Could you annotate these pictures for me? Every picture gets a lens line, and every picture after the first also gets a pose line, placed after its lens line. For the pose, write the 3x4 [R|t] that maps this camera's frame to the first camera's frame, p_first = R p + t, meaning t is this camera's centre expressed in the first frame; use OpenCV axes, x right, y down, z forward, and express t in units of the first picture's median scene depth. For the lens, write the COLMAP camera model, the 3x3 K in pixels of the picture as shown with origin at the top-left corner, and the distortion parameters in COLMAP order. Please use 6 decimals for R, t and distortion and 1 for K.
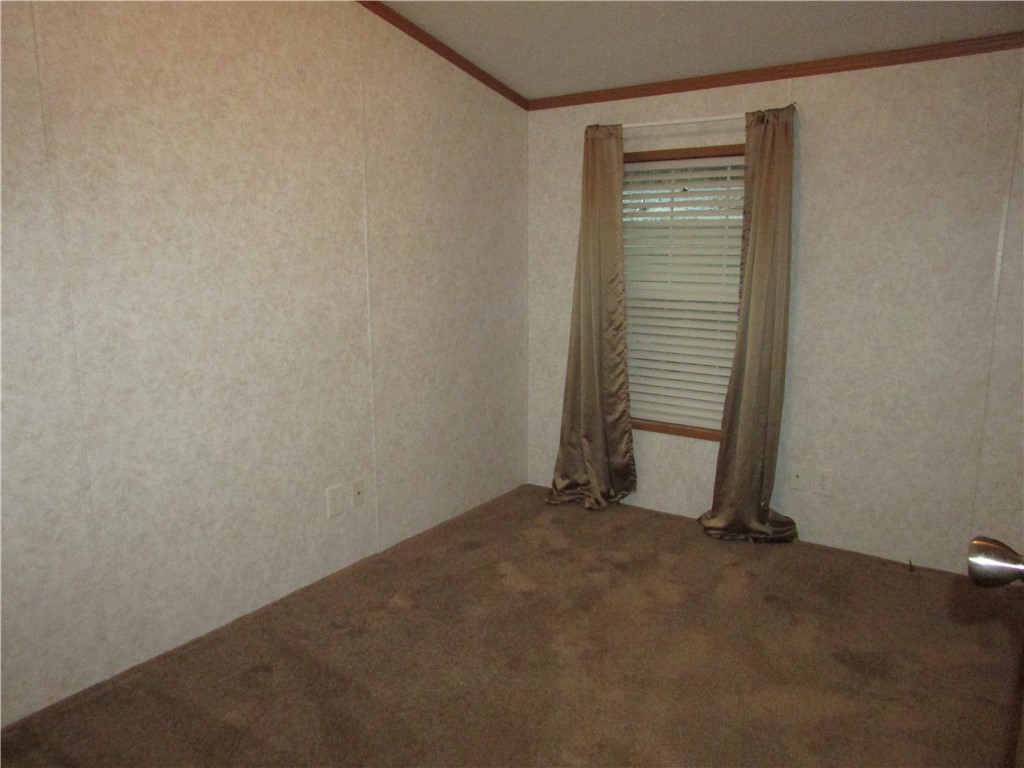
lens RADIAL K [[724.0, 0, 514.7], [0, 724.0, 384.3], [0, 0, 1]] dist [-0.013396, -0.006129]
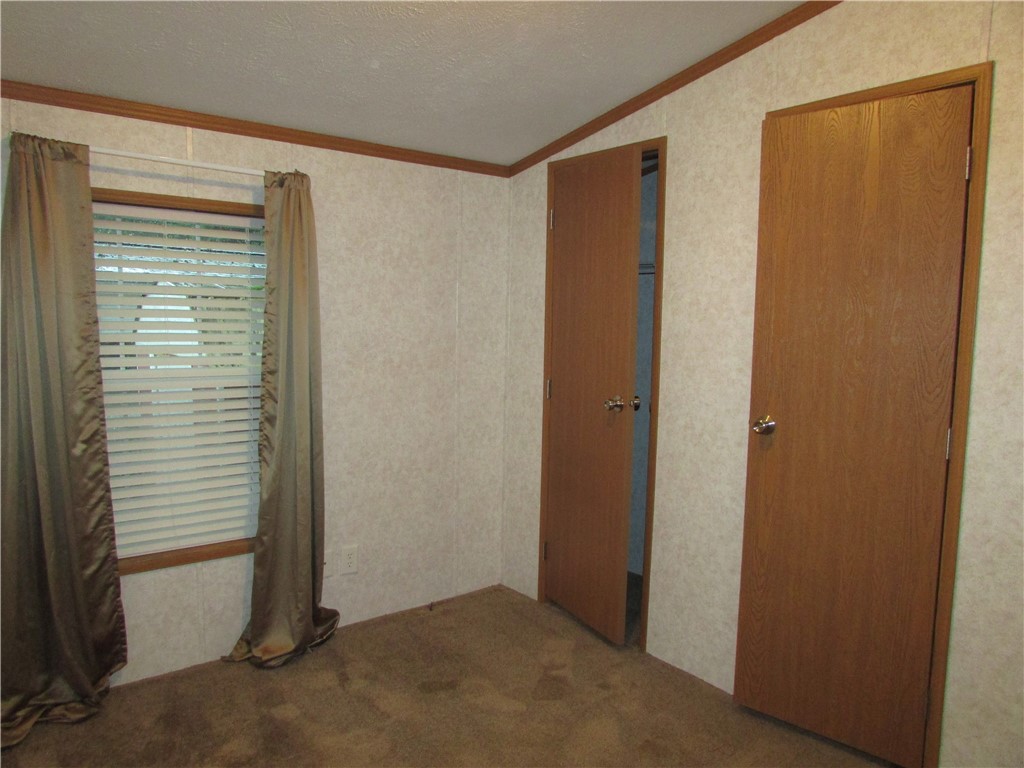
lens RADIAL K [[724.0, 0, 507.7], [0, 724.0, 389.7], [0, 0, 1]] dist [-0.013396, -0.006129]
pose [[0.305100, -0.090969, 0.947965, -0.377197], [0.154419, 0.986980, 0.045014, -0.093413], [-0.939717, 0.132650, 0.315175, 0.414382]]
